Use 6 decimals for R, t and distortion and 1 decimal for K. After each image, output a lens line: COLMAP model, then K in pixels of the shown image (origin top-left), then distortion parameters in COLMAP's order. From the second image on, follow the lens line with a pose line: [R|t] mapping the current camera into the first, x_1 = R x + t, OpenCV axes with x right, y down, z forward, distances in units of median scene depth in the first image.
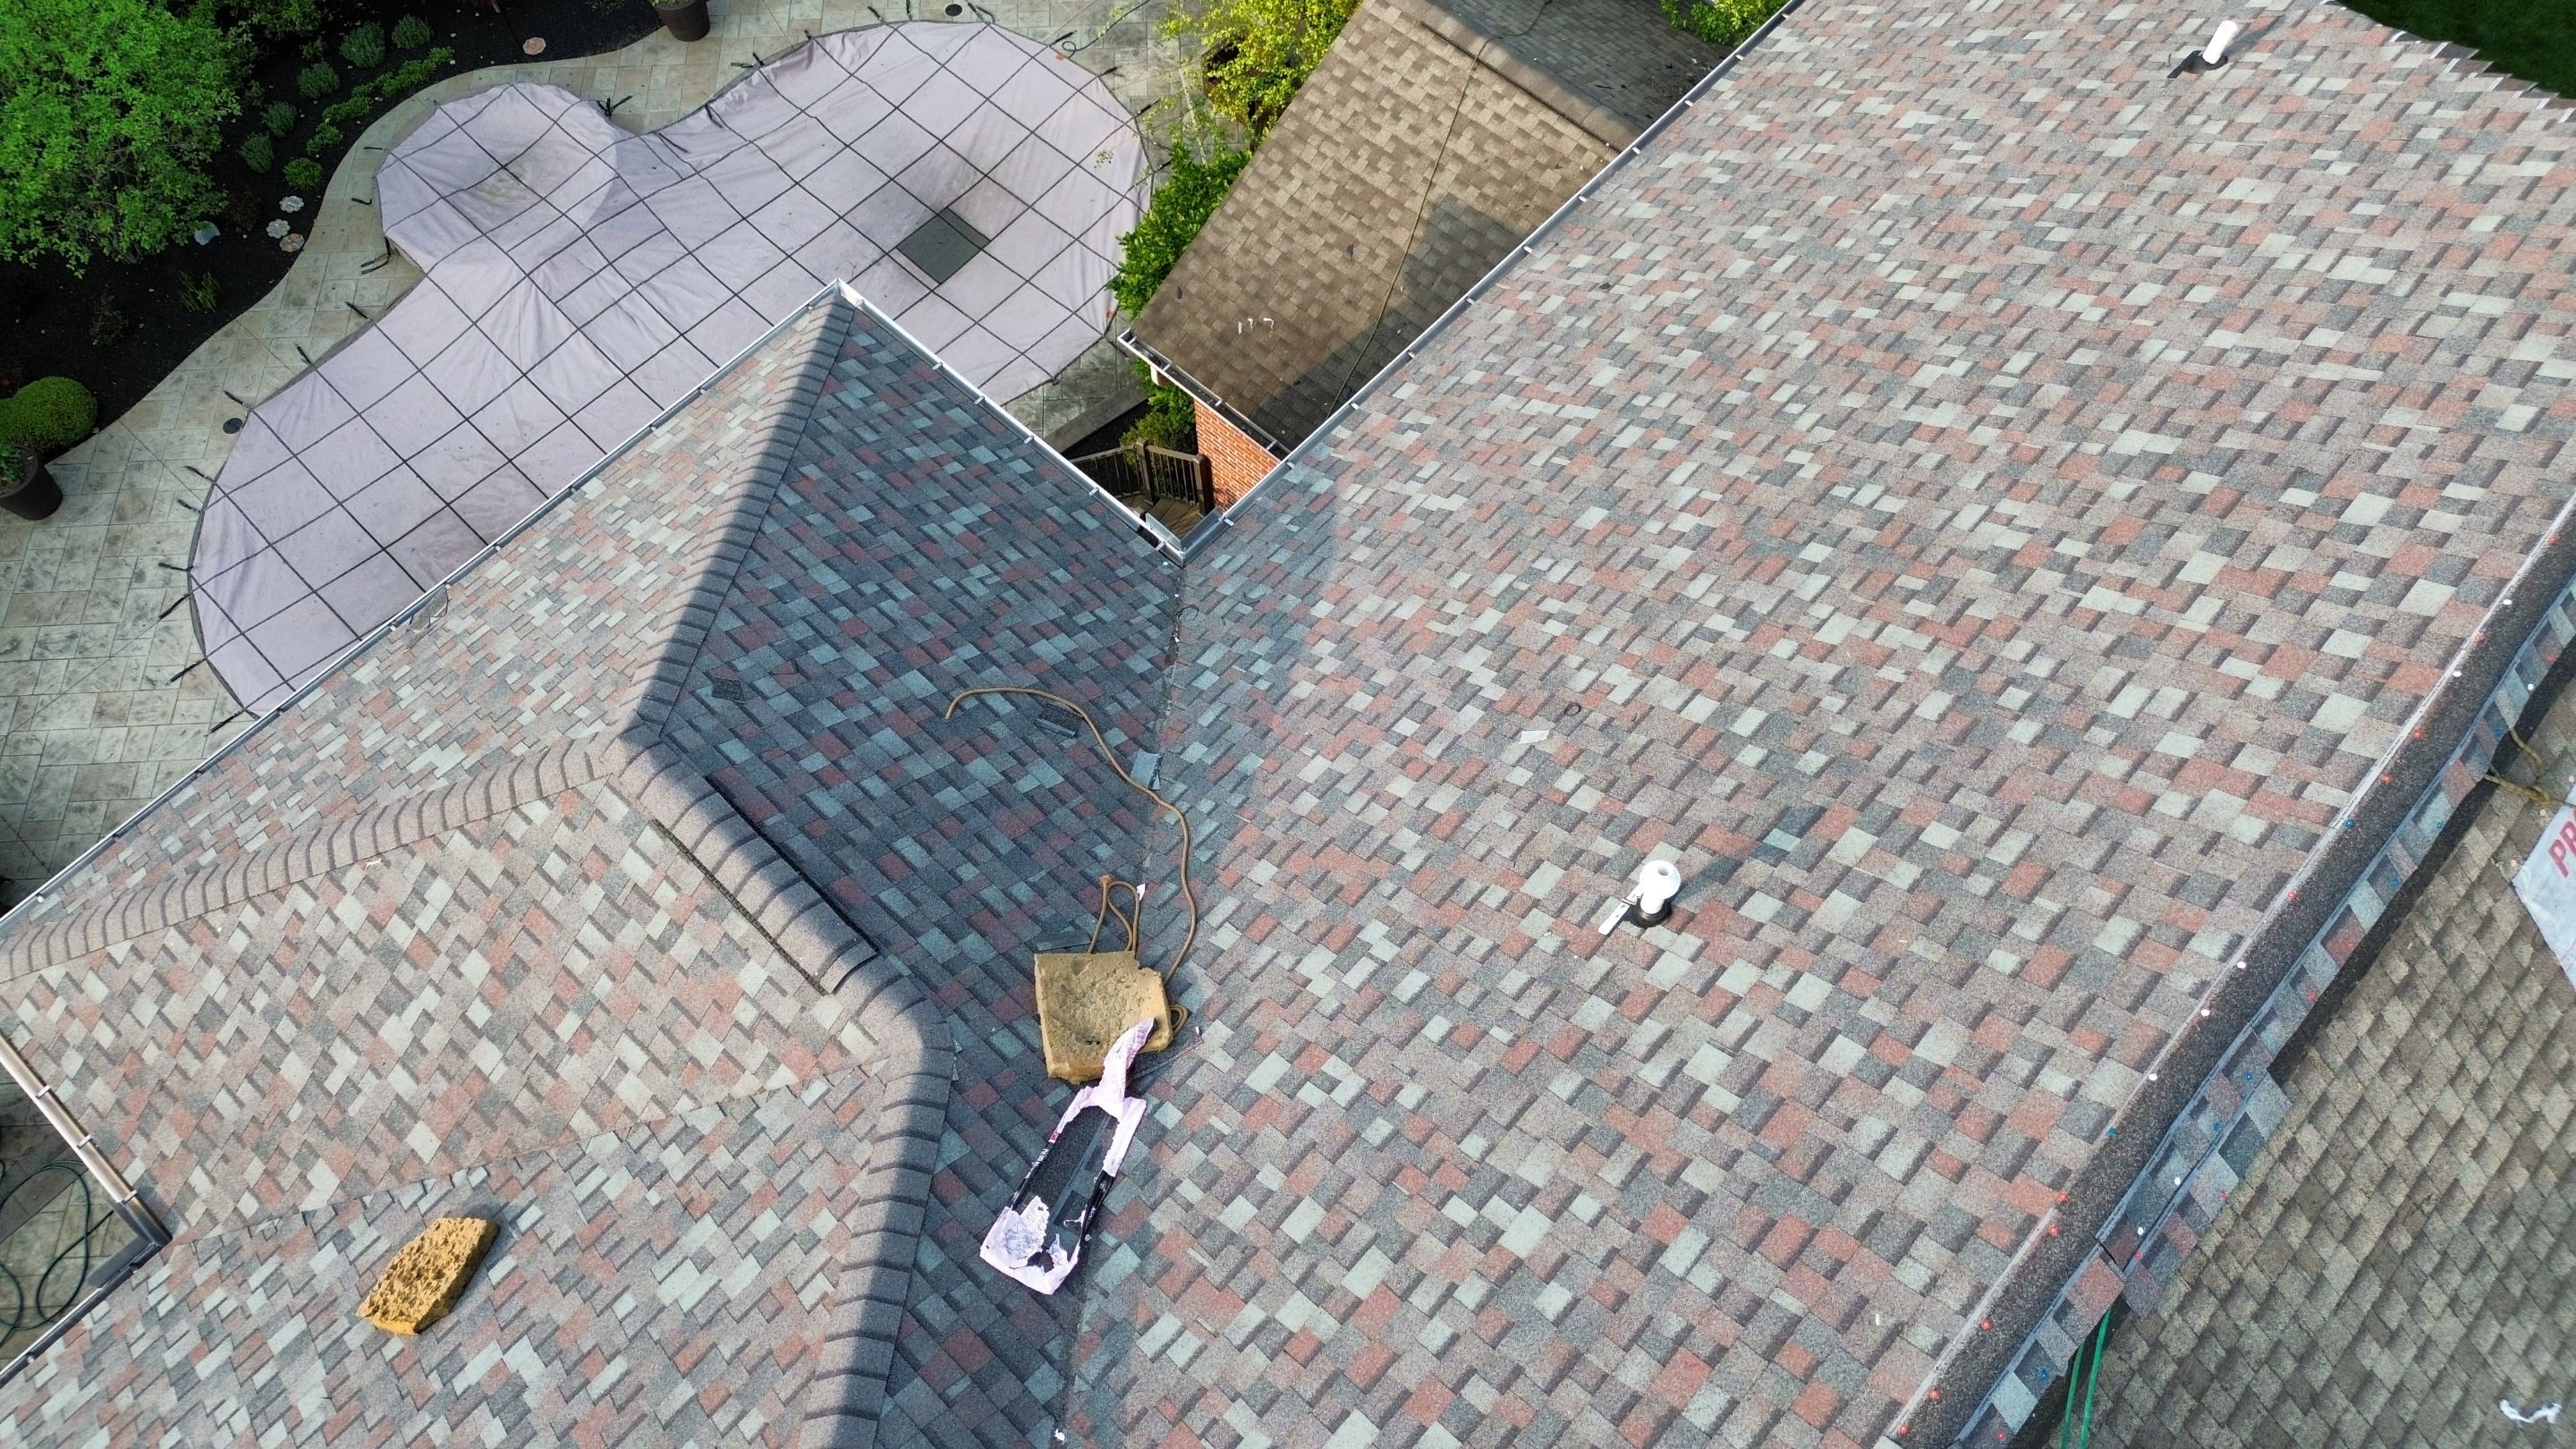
lens RADIAL K [[1823.9, 0, 1292.2], [0, 1823.9, 715.1], [0, 0, 1]] dist [0.074678, -0.073885]
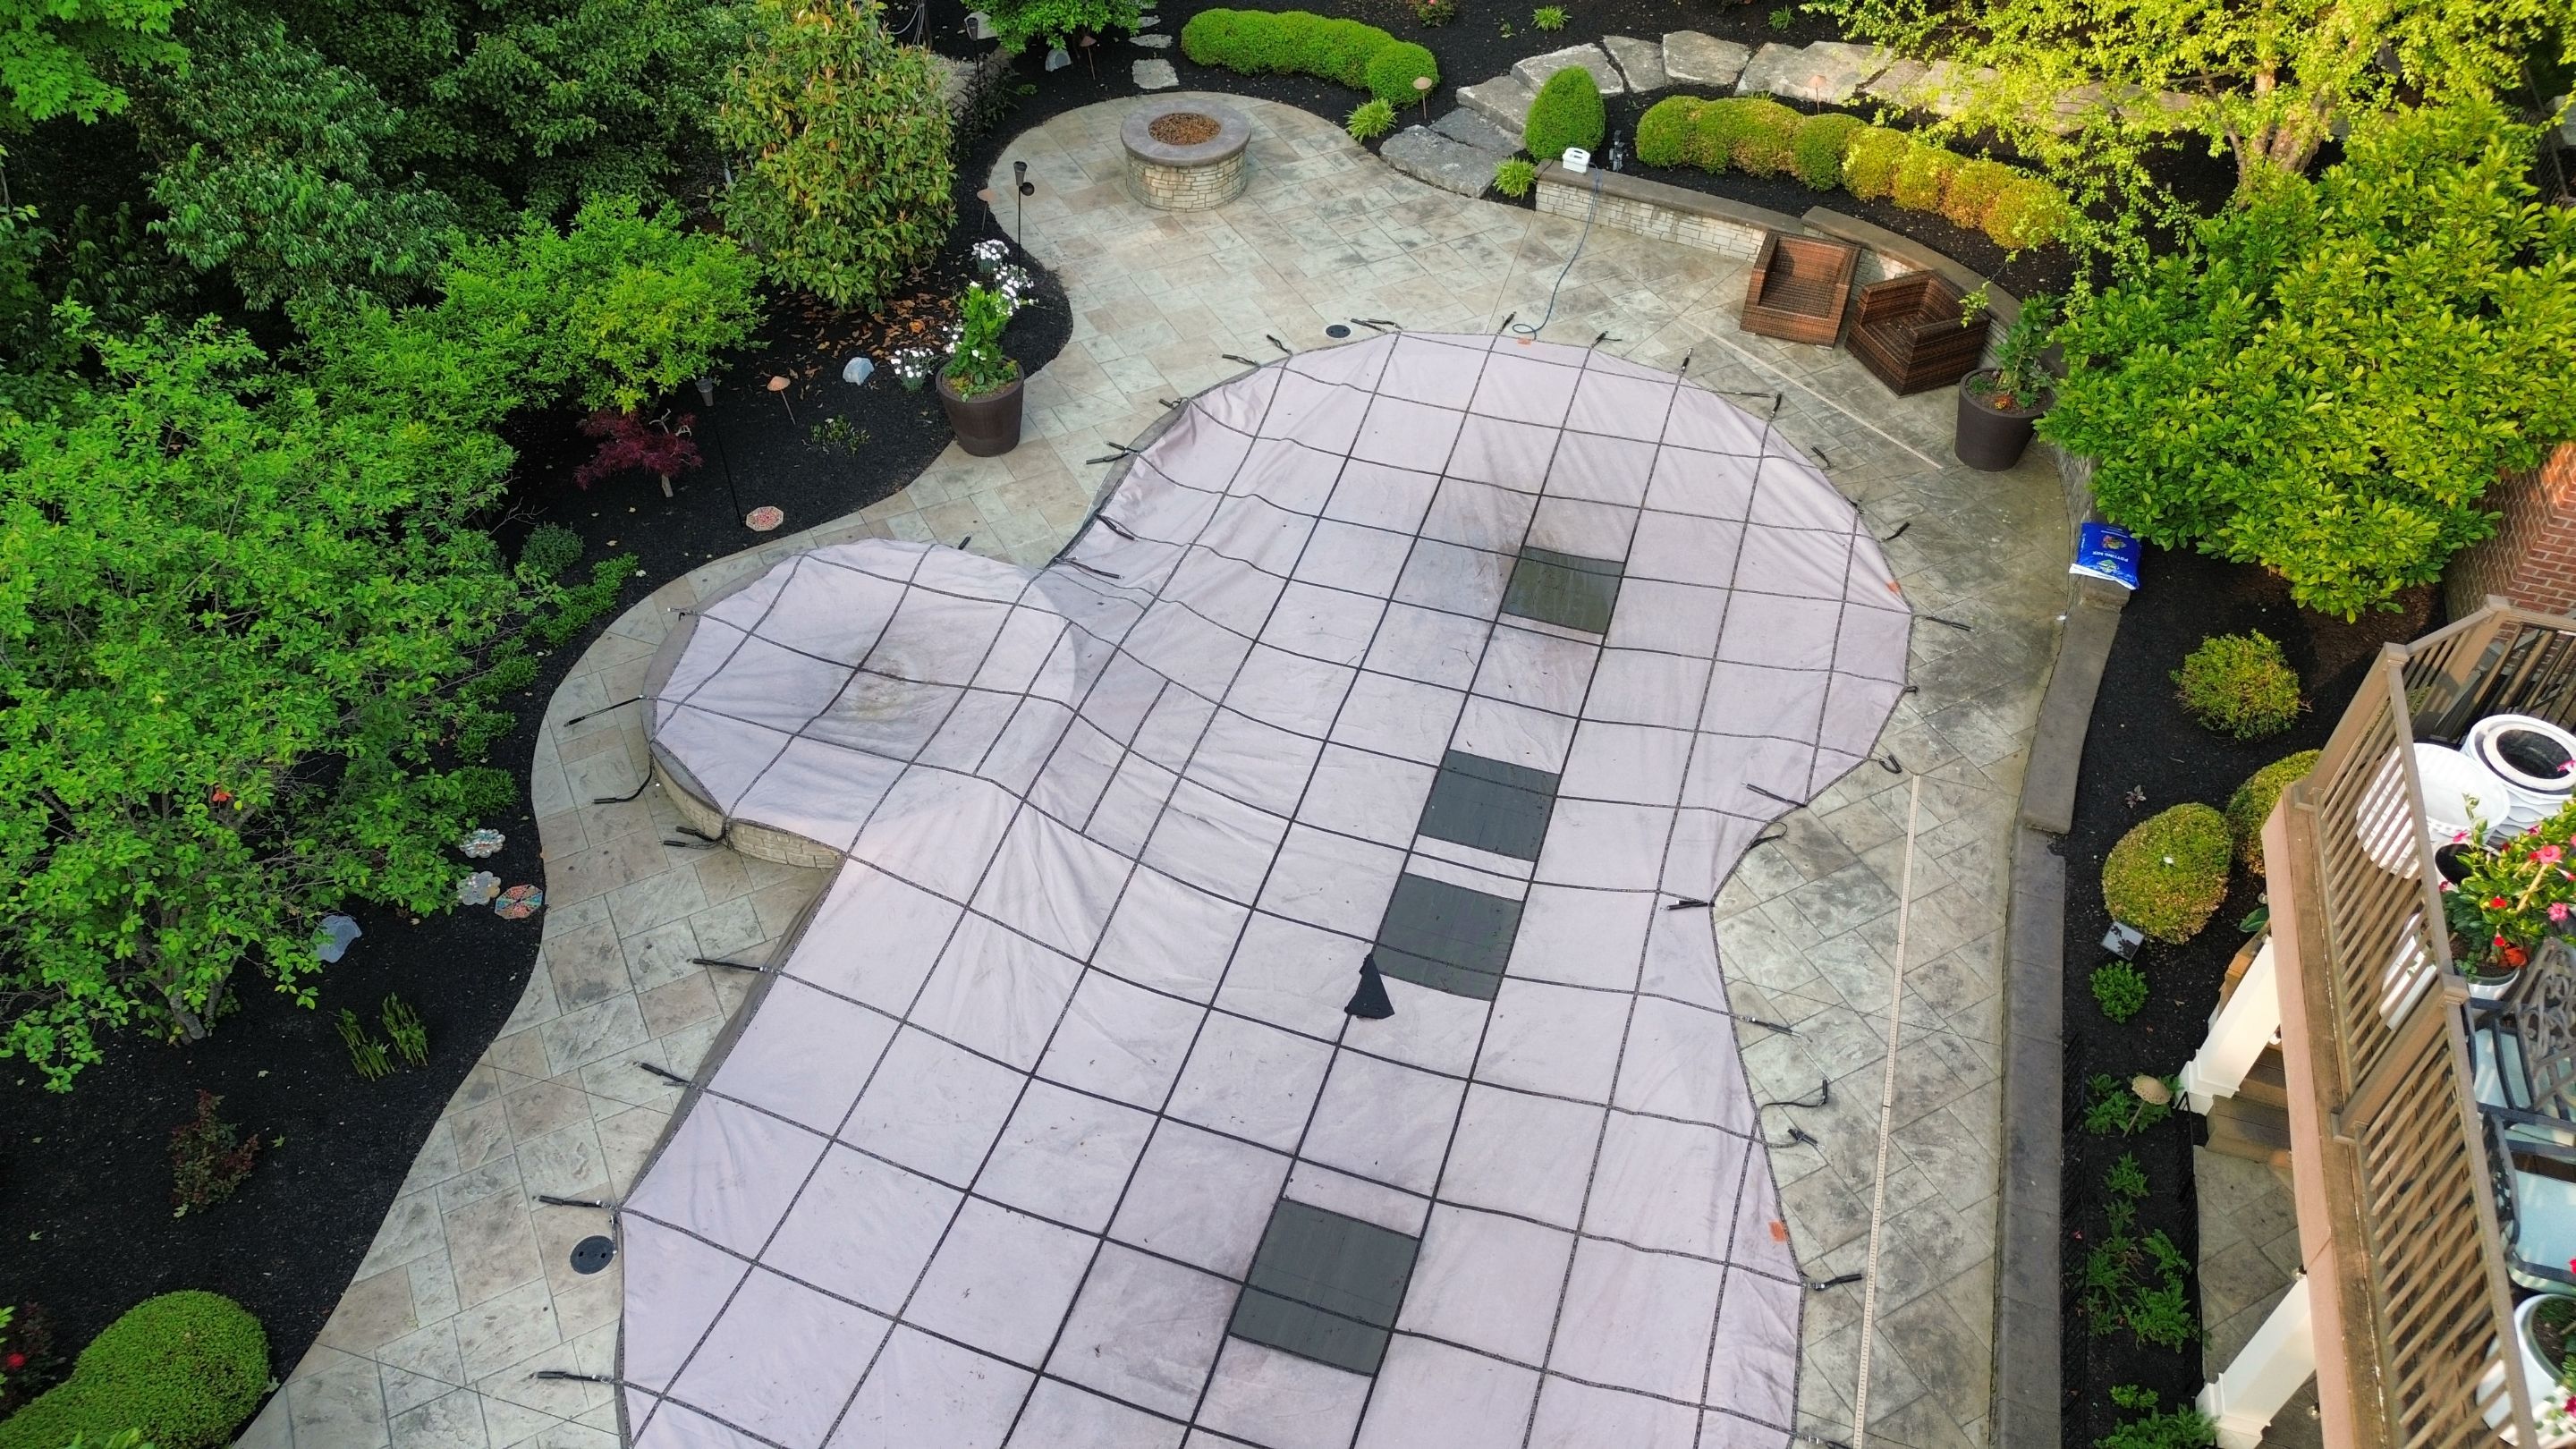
lens RADIAL K [[1823.9, 0, 1297.8], [0, 1823.9, 698.6], [0, 0, 1]] dist [0.074678, -0.073885]
pose [[0.904810, -0.275202, 0.324936, -1.302379], [0.368255, 0.888853, -0.272631, -0.220098], [-0.213792, 0.366338, 0.905588, 1.221916]]
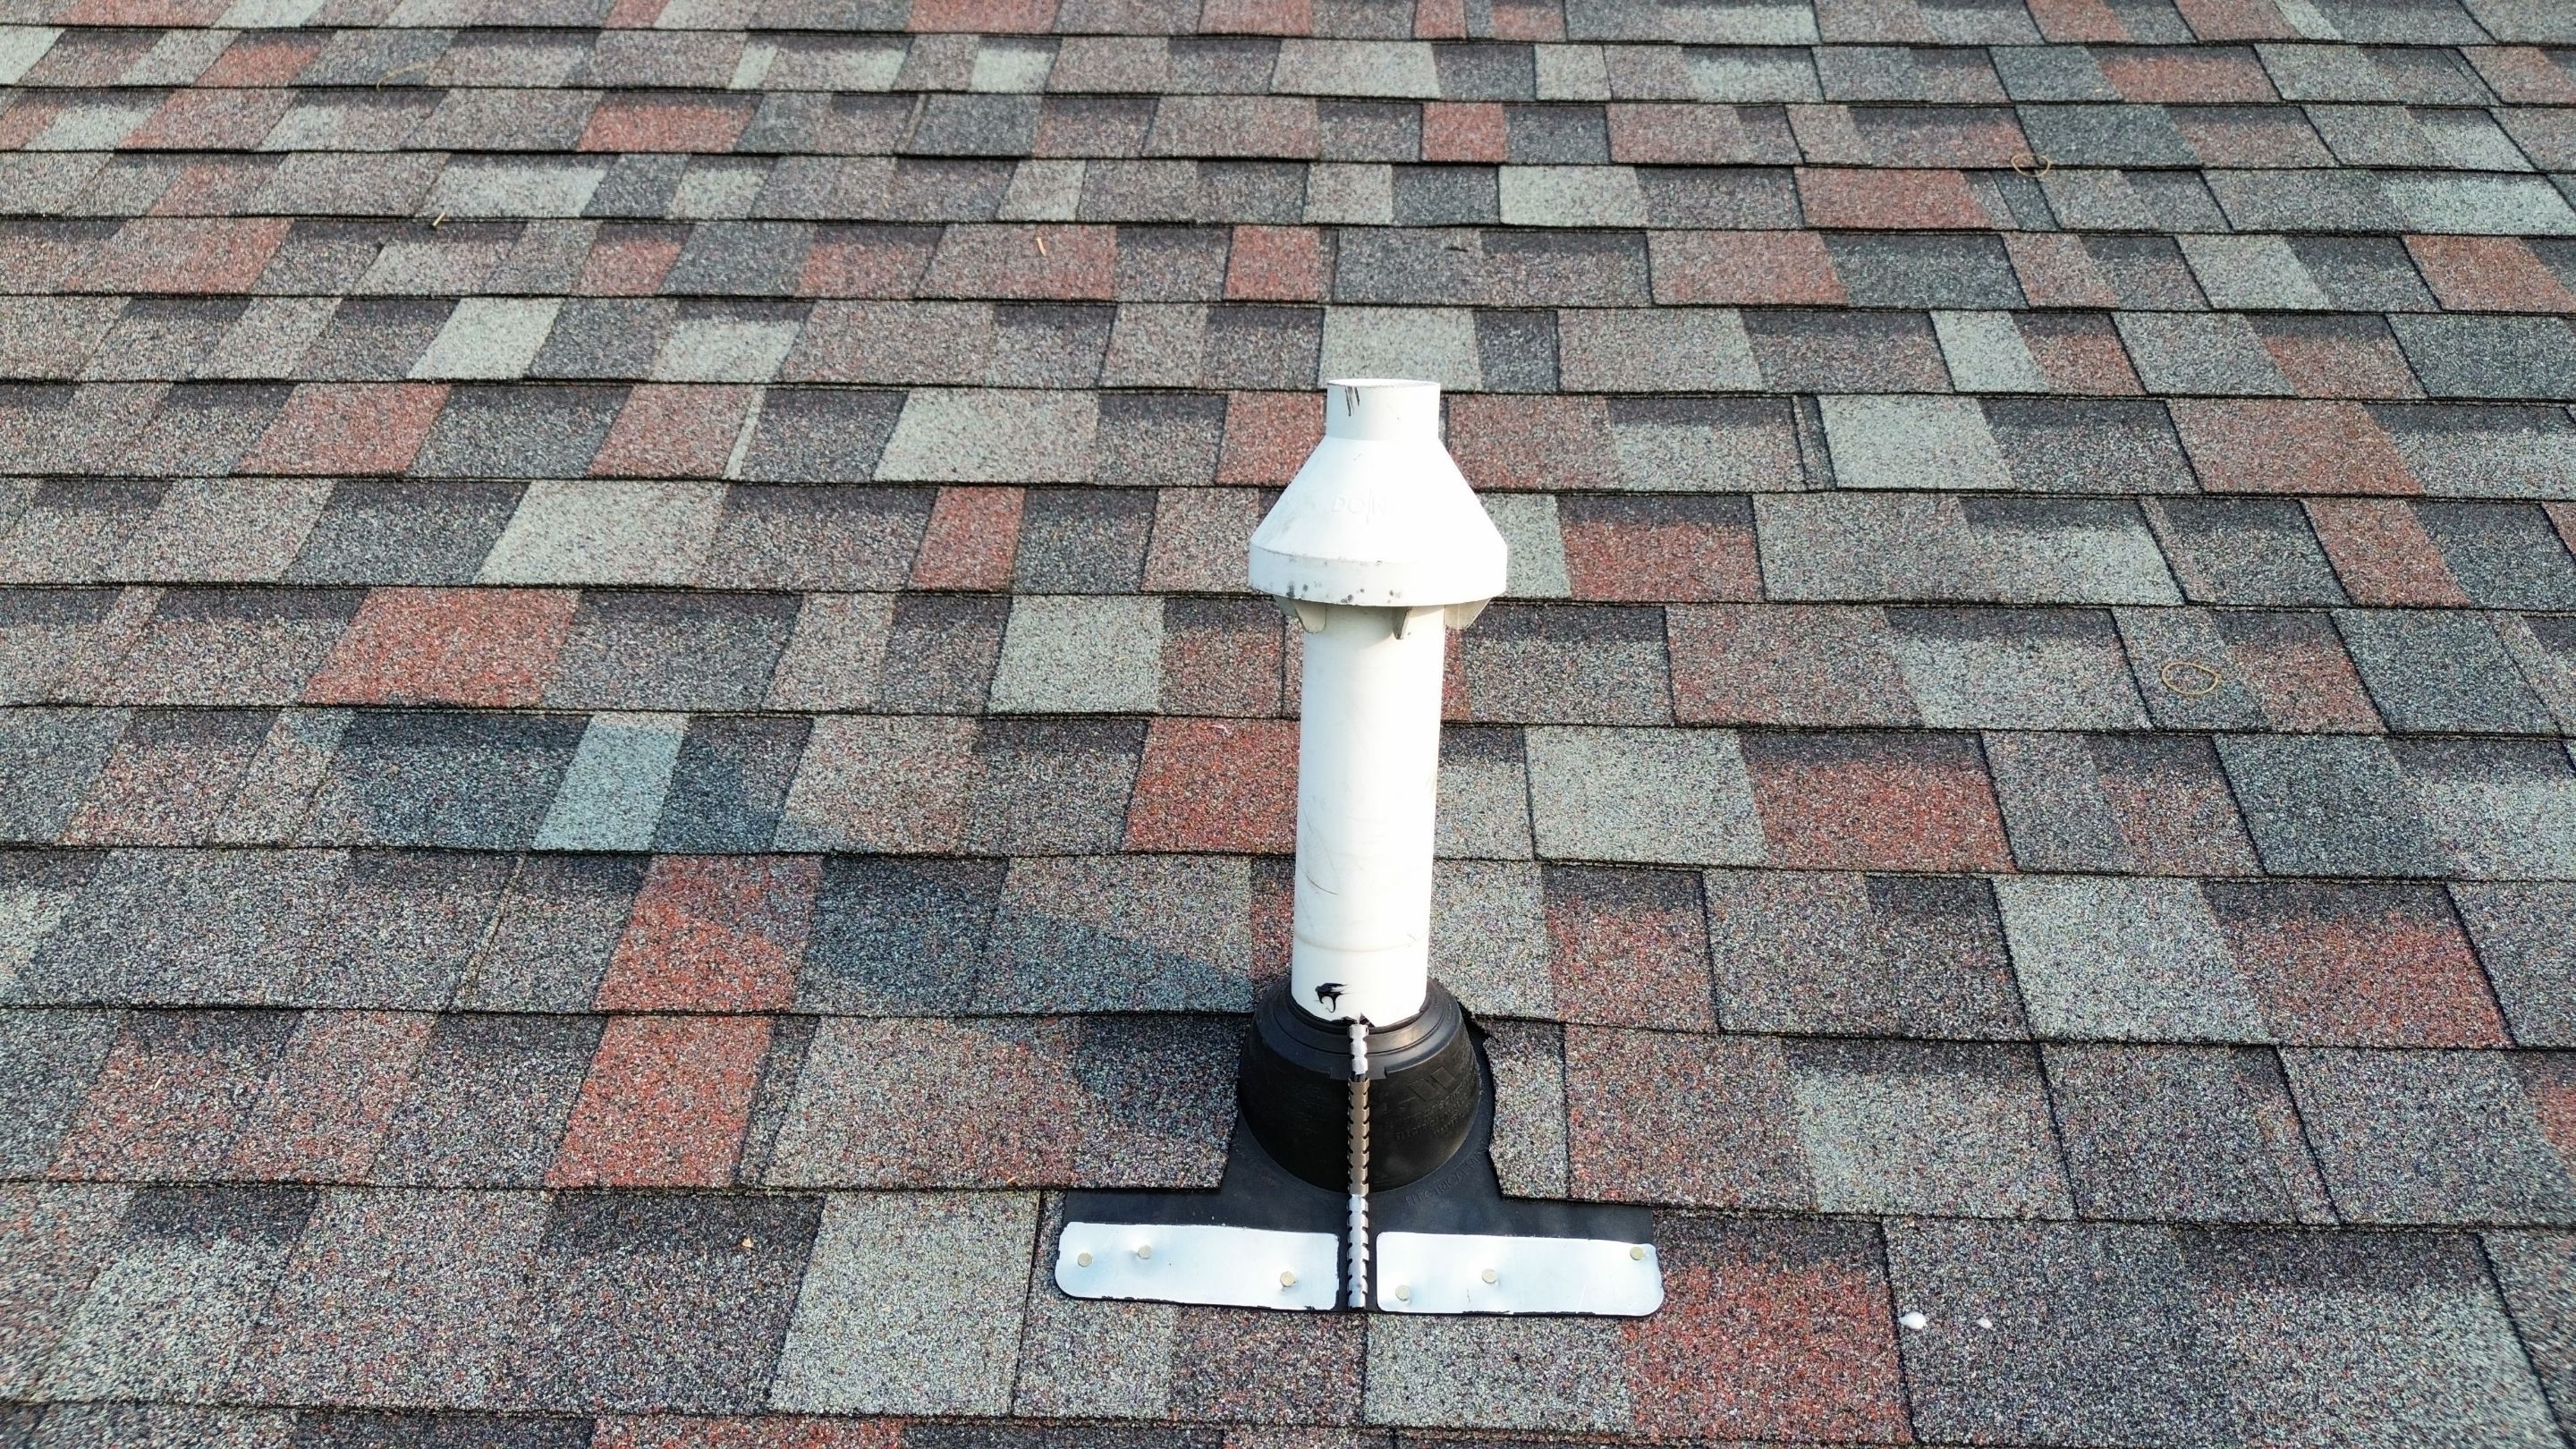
lens RADIAL K [[1823.9, 0, 1284.4], [0, 1823.9, 724.3], [0, 0, 1]] dist [0.074678, -0.073885]
pose [[-0.655701, -0.173194, 0.734888, 0.076771], [0.672745, 0.307822, 0.672800, -0.010524], [-0.342740, 0.935548, -0.085324, 0.848480]]
